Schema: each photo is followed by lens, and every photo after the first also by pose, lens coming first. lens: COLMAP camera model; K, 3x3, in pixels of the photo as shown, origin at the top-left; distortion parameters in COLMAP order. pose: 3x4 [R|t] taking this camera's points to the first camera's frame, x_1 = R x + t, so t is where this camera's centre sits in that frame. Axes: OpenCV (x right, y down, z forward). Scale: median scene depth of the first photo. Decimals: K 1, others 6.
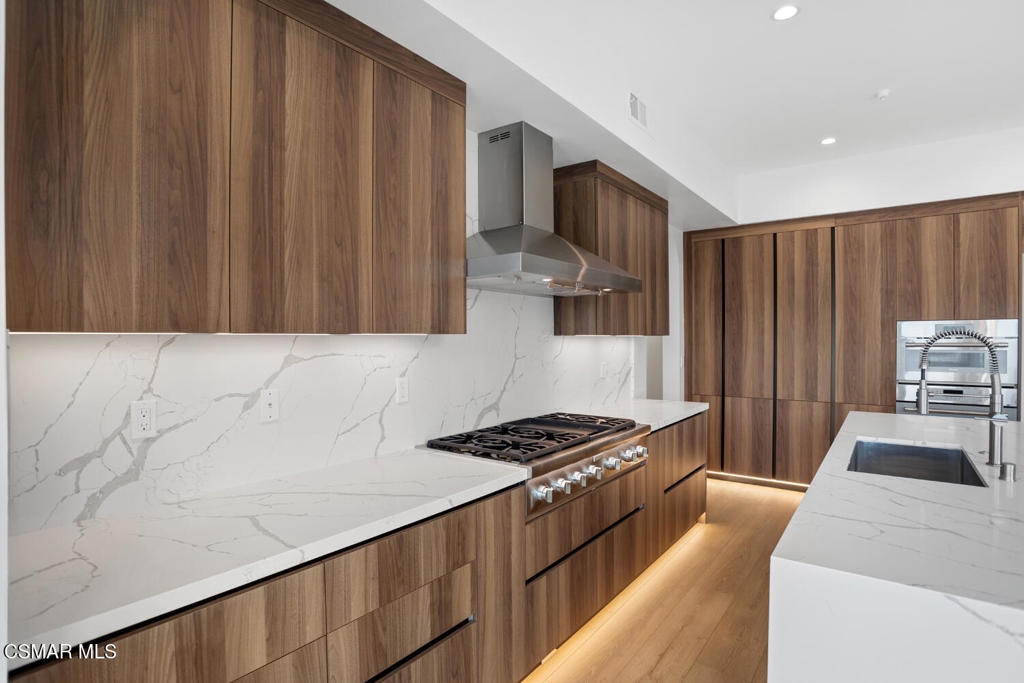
lens RADIAL K [[517.5, 0, 517.8], [0, 517.5, 348.9], [0, 0, 1]] dist [-0.046475, 0.000809]
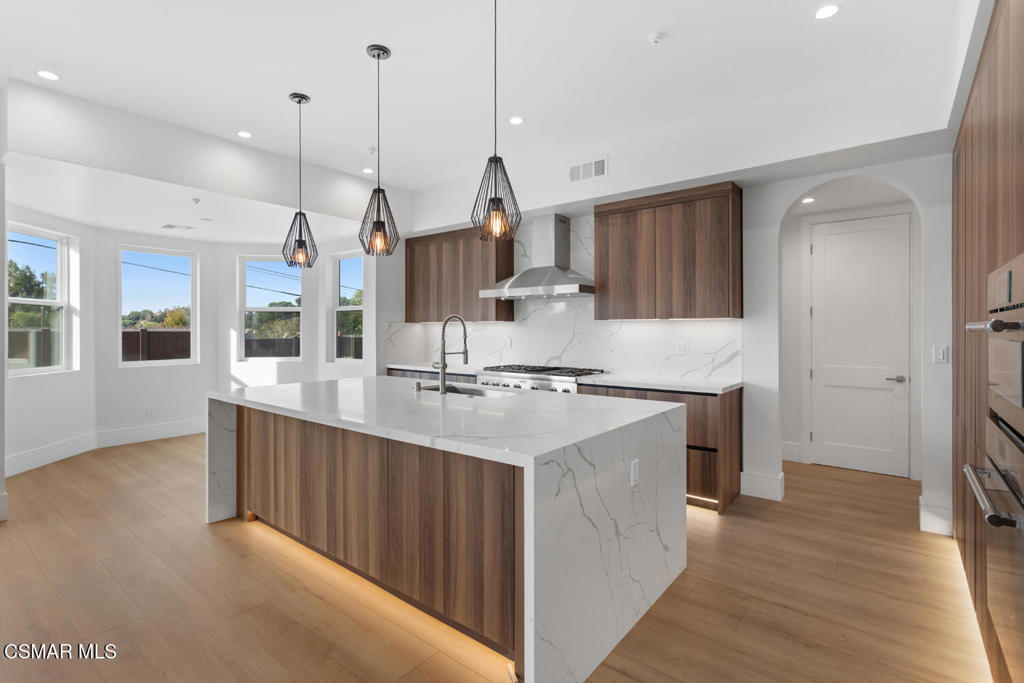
lens RADIAL K [[485.8, 0, 514.5], [0, 485.8, 335.0], [0, 0, 1]] dist [-0.000604, -0.000735]
pose [[-0.027246, 0.016460, -0.999493, 2.468124], [-0.020117, 0.999653, 0.017011, -0.001812], [0.999426, 0.020571, -0.026906, 1.223232]]
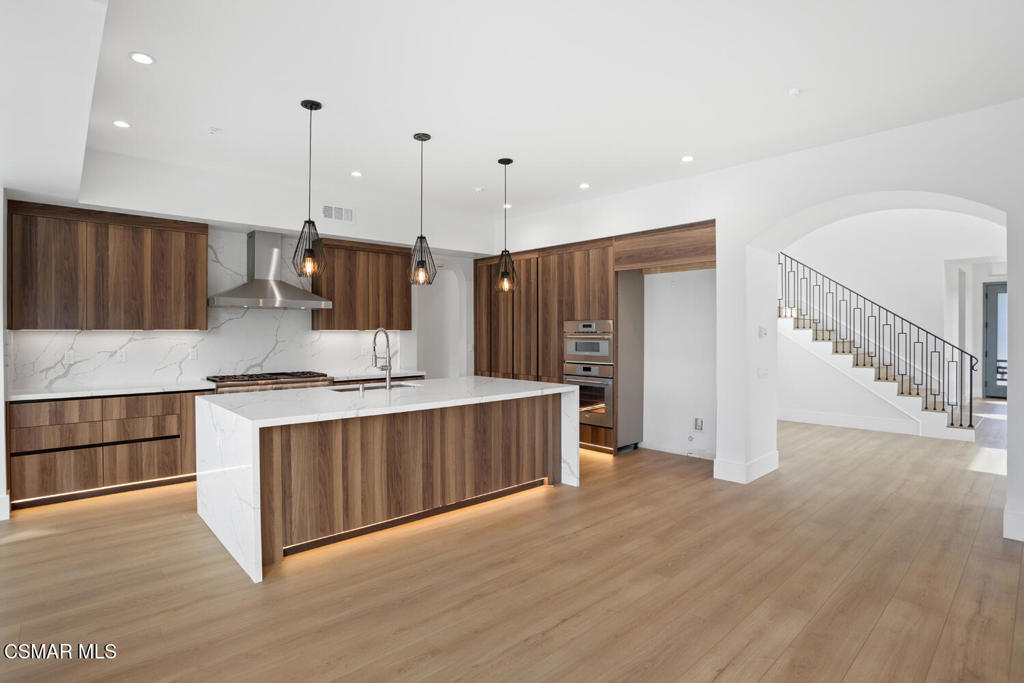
lens RADIAL K [[513.8, 0, 505.4], [0, 513.8, 337.5], [0, 0, 1]] dist [-0.033624, 0.004160]
pose [[0.981851, 0.005285, -0.189580, 1.788597], [-0.006984, 0.999941, -0.008291, 0.016795], [0.189525, 0.009465, 0.981830, -1.099136]]
